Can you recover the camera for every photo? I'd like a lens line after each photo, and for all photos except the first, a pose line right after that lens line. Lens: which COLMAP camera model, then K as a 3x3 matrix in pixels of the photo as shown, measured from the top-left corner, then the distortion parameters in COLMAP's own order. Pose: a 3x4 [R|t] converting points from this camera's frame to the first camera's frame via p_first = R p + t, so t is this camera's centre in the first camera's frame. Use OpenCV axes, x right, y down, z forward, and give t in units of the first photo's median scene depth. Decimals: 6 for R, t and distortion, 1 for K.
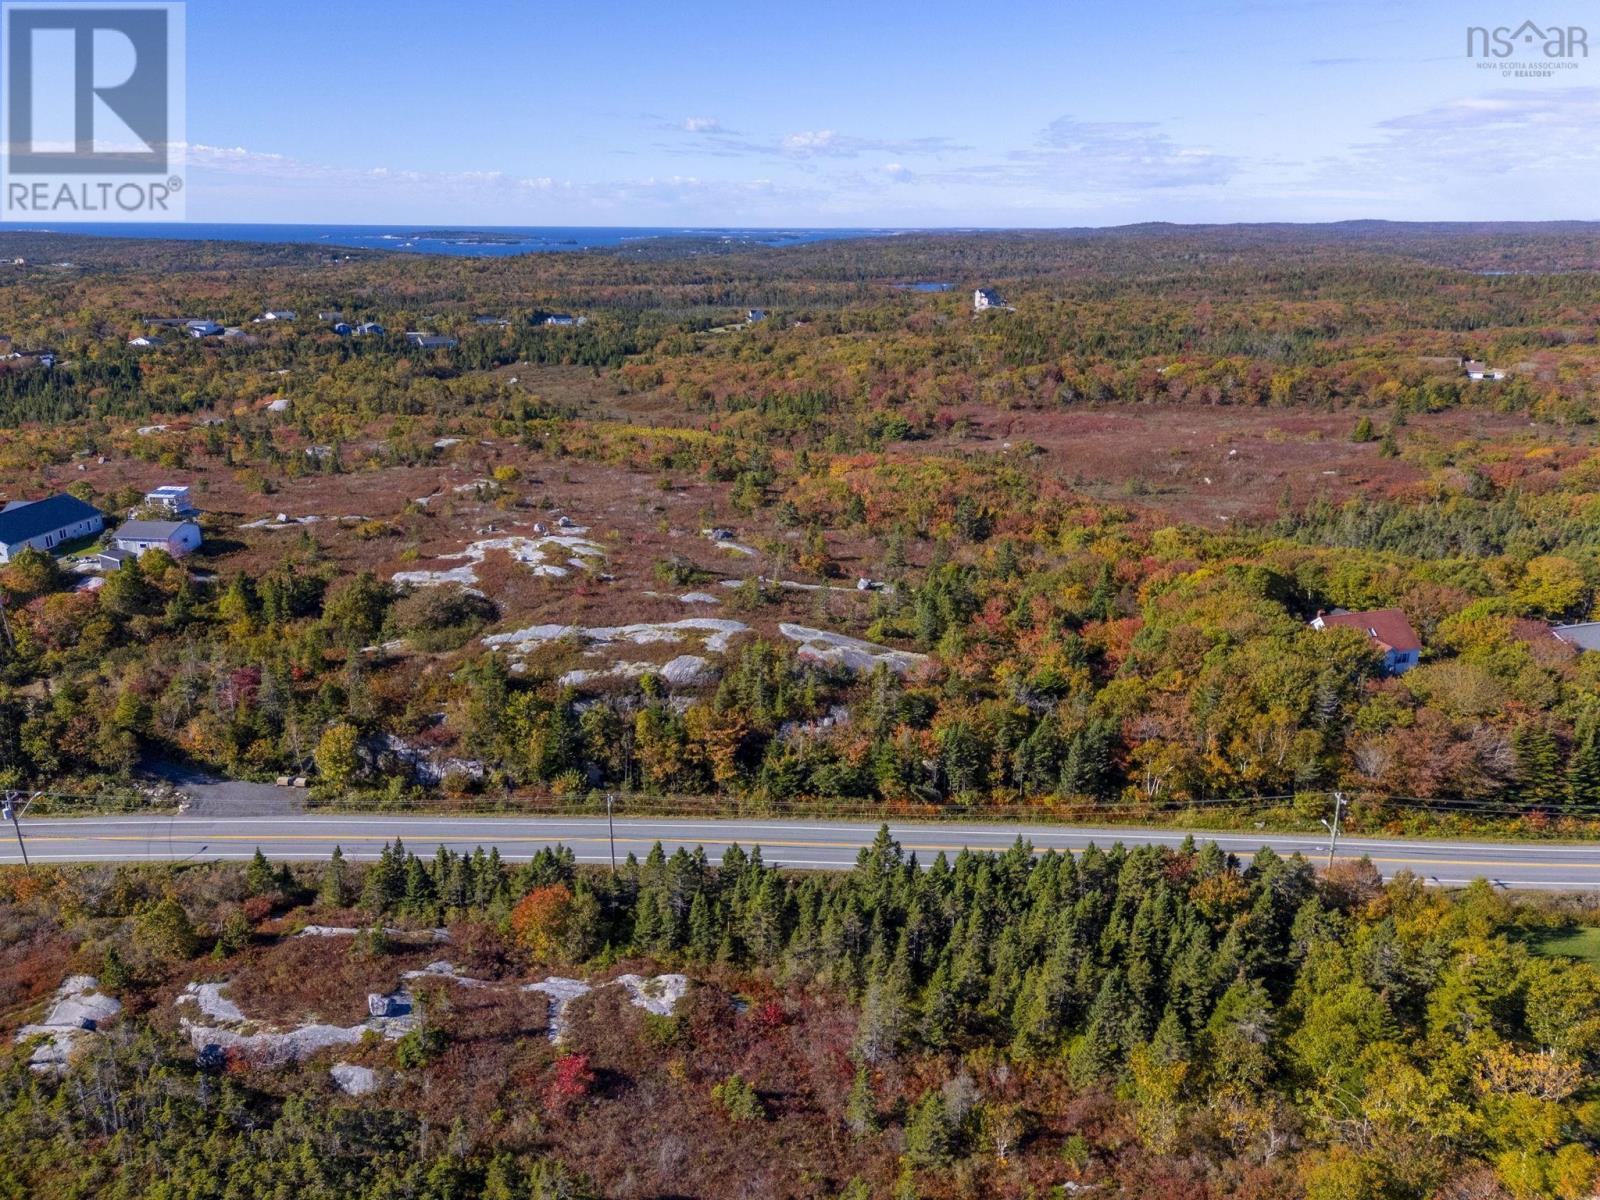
lens RADIAL K [[1164.8, 0, 801.6], [0, 1164.8, 598.2], [0, 0, 1]] dist [0.065796, -0.049933]
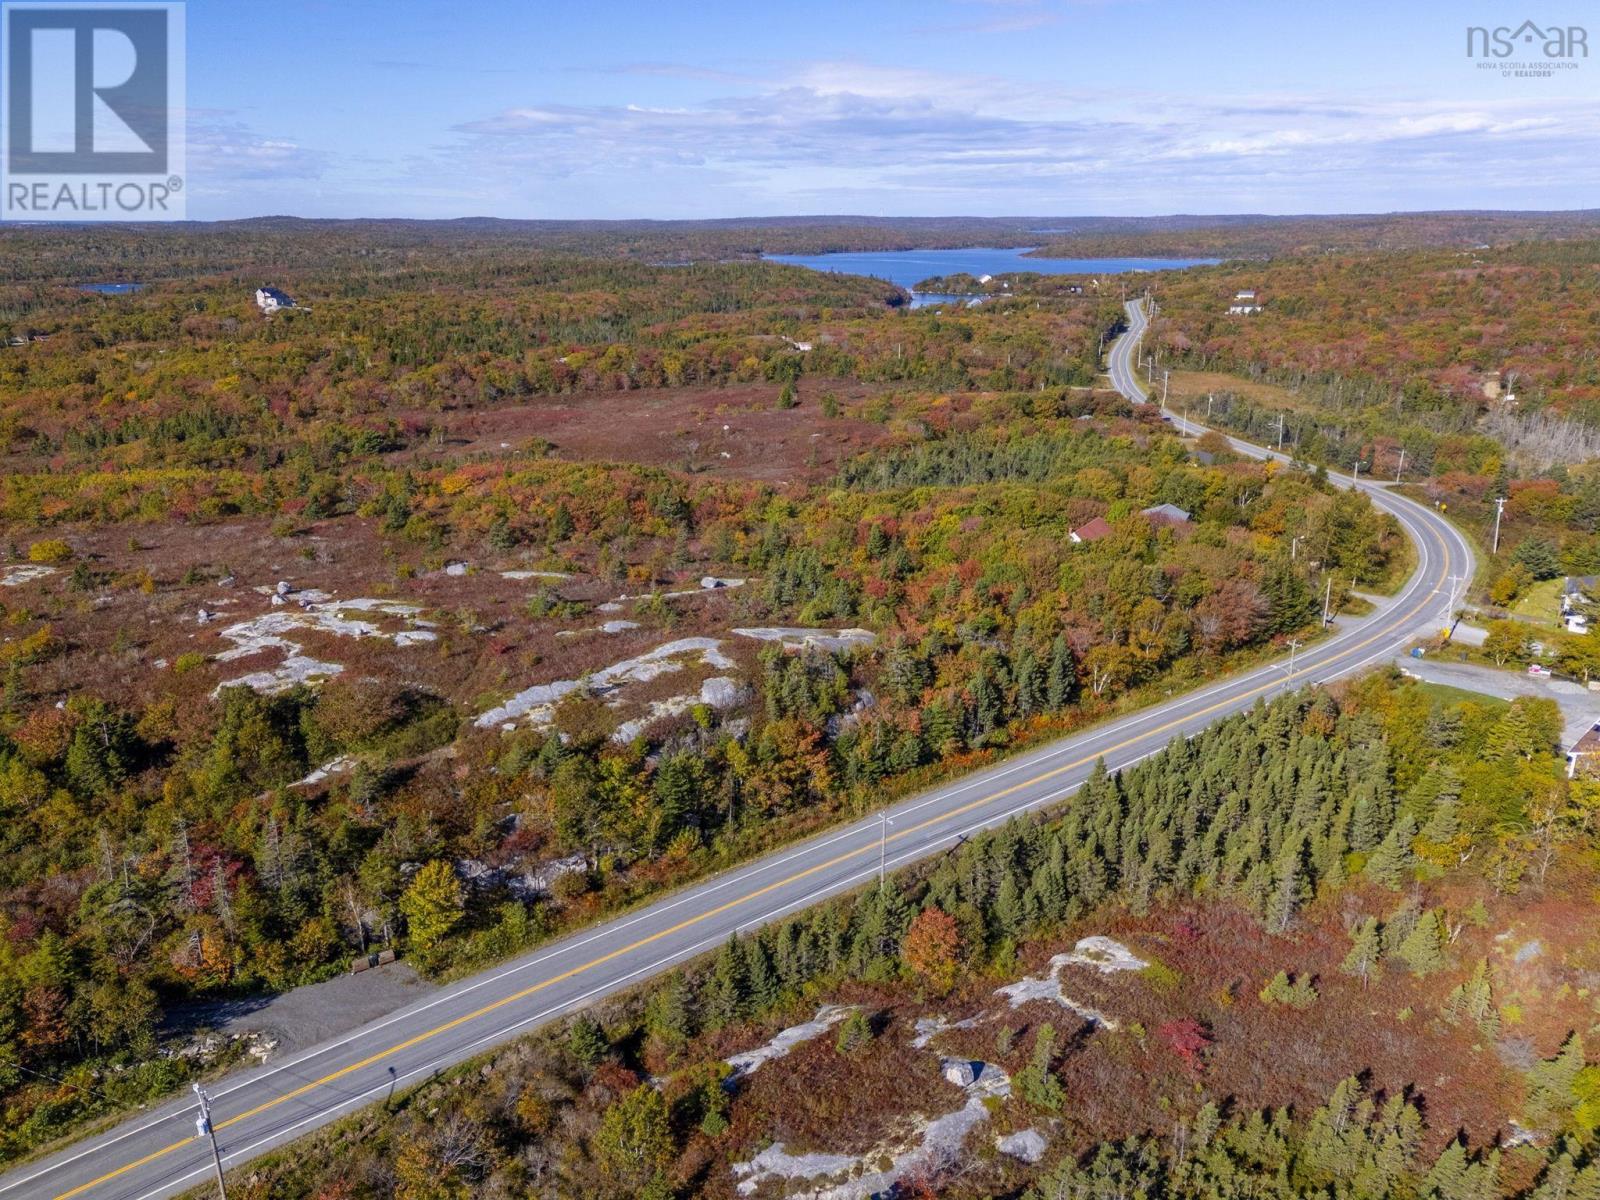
lens RADIAL K [[1164.8, 0, 800.7], [0, 1164.8, 596.5], [0, 0, 1]] dist [0.065796, -0.049933]
pose [[0.769946, -0.196476, 0.607108, -0.613902], [0.195389, 0.978309, 0.068810, -0.067400], [-0.607459, 0.065642, 0.791635, 0.219163]]
